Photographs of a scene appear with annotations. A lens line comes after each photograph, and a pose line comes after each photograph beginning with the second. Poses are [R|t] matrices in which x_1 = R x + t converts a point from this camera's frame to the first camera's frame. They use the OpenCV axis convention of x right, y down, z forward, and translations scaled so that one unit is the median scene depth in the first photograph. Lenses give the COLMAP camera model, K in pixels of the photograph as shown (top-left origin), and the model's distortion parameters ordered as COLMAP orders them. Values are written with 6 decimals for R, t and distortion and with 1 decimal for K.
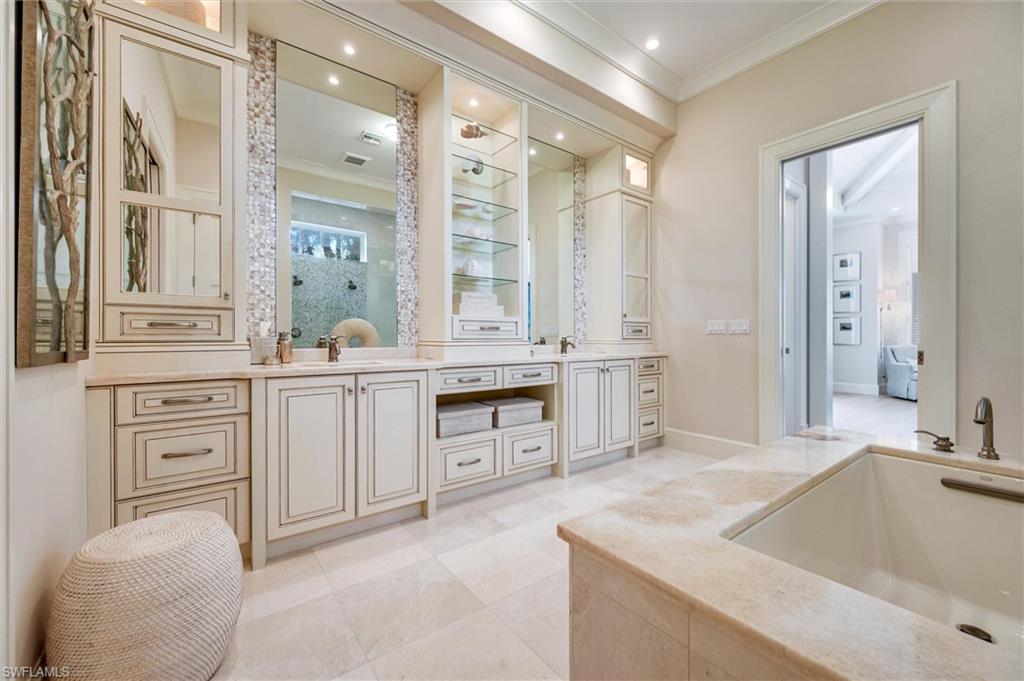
lens RADIAL K [[417.3, 0, 511.9], [0, 417.3, 331.9], [0, 0, 1]] dist [0.022412, -0.000095]
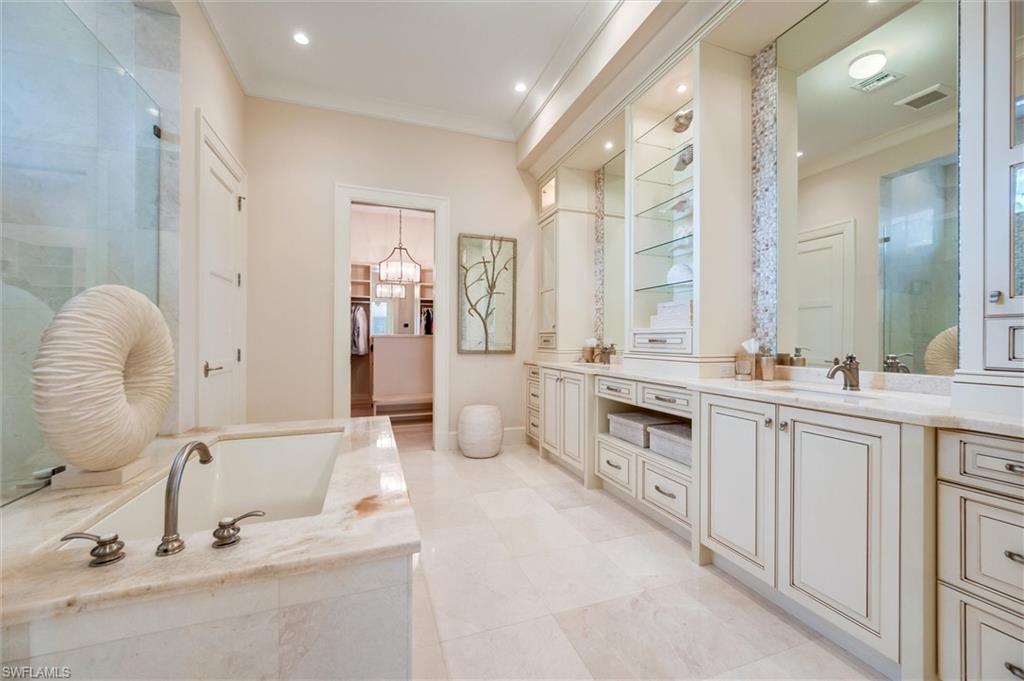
lens RADIAL K [[400.3, 0, 512.0], [0, 400.3, 342.9], [0, 0, 1]] dist [-0.000027, -0.000019]
pose [[-0.304616, -0.003163, -0.952470, 0.888650], [-0.006364, 0.999979, -0.001285, -0.001527], [0.952454, 0.005670, -0.304630, 0.975258]]
